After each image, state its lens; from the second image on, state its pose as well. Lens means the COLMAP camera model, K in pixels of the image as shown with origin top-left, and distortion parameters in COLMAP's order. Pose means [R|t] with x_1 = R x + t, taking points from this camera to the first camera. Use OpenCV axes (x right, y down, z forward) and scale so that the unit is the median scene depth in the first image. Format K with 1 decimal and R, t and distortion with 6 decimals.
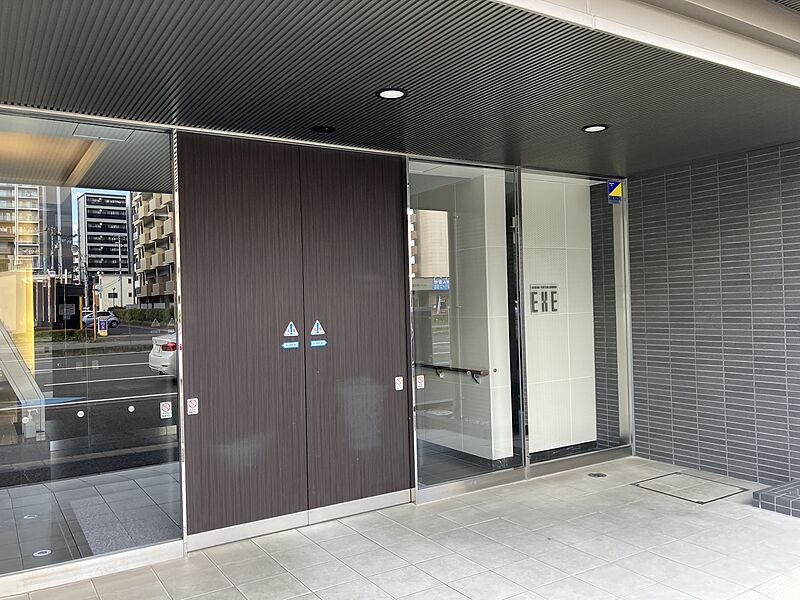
lens RADIAL K [[663.7, 0, 397.9], [0, 663.7, 296.4], [0, 0, 1]] dist [0.053925, -0.049346]
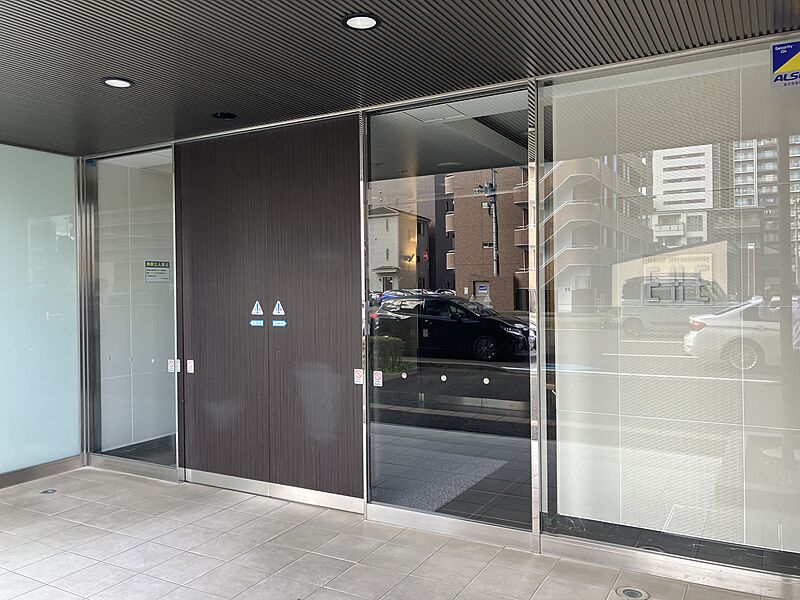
lens RADIAL K [[663.7, 0, 383.9], [0, 663.7, 297.6], [0, 0, 1]] dist [0.053925, -0.049346]
pose [[0.456852, 0.032322, -0.888955, 0.850262], [0.007602, 0.999161, 0.040235, -0.008302], [0.889510, -0.025139, 0.456224, 0.681714]]
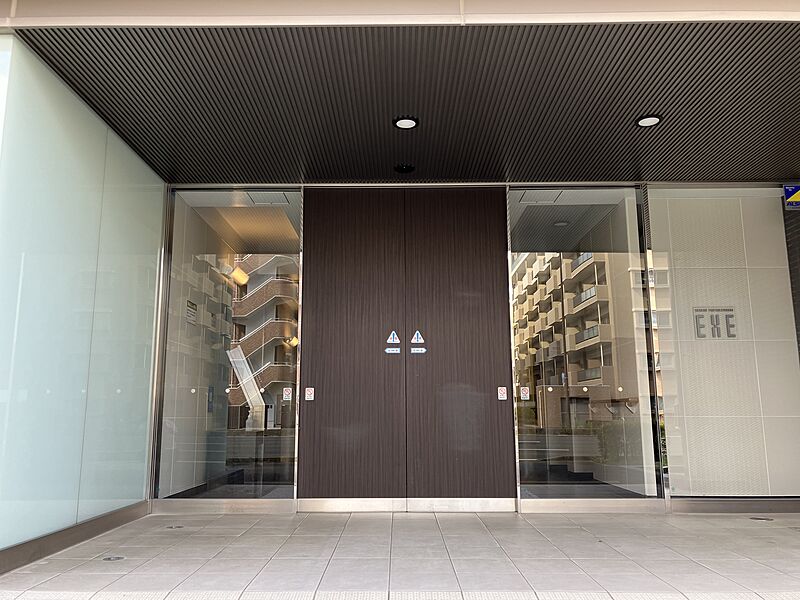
lens RADIAL K [[663.7, 0, 386.5], [0, 663.7, 292.0], [0, 0, 1]] dist [0.053925, -0.049346]
pose [[0.834958, -0.071596, -0.545636, 0.470361], [-0.017409, 0.987568, -0.156224, 0.151430], [0.550038, 0.139939, 0.823332, 0.006710]]
